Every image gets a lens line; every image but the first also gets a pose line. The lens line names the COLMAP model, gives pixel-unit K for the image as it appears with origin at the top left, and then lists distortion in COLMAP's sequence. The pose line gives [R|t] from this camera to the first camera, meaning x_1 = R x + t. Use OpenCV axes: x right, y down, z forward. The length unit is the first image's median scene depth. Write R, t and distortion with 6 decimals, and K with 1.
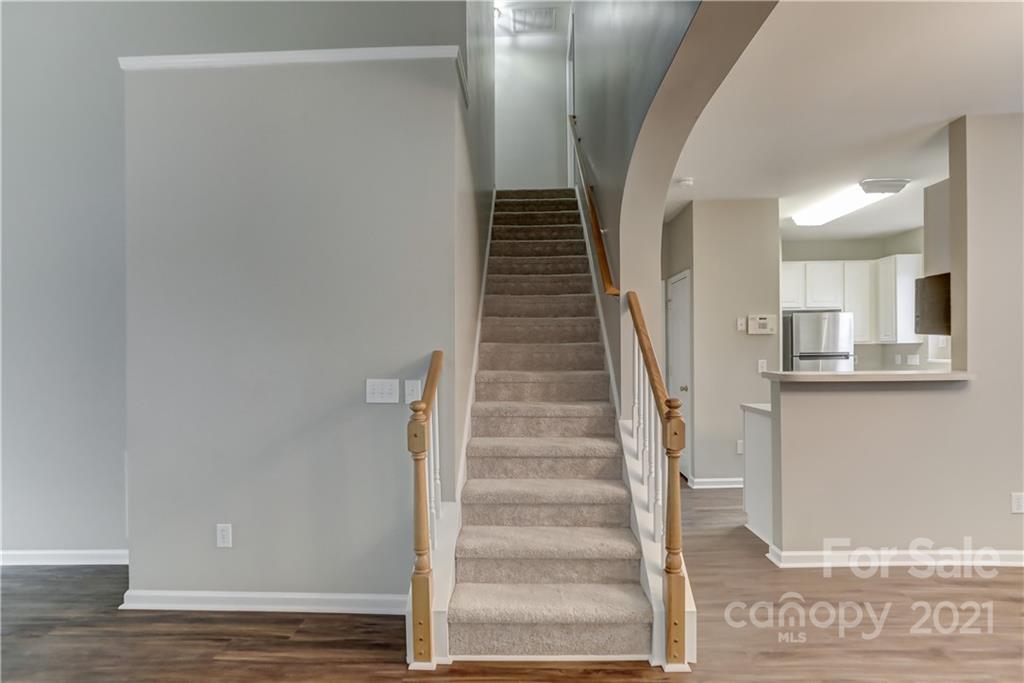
lens RADIAL K [[482.1, 0, 531.0], [0, 482.1, 355.0], [0, 0, 1]] dist [-0.003119, 0.000697]
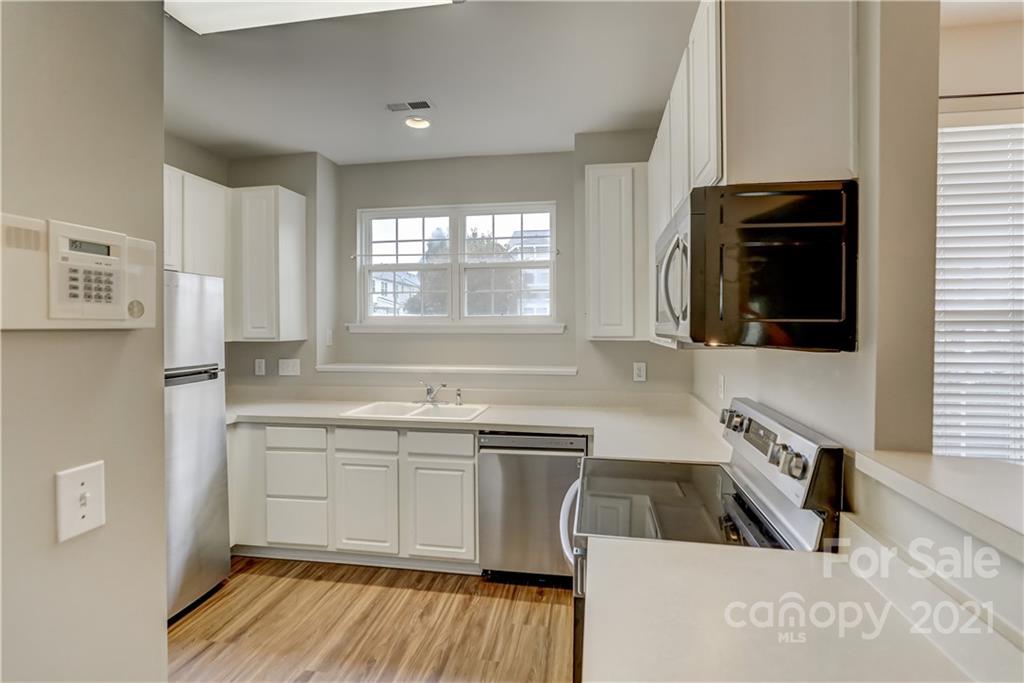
lens RADIAL K [[476.1, 0, 514.8], [0, 476.1, 348.0], [0, 0, 1]] dist [-0.034676, 0.000133]
pose [[0.175733, -0.036499, 0.983761, 0.260808], [0.018083, 0.999264, 0.033844, -0.031103], [-0.984272, 0.011842, 0.176264, 0.629288]]
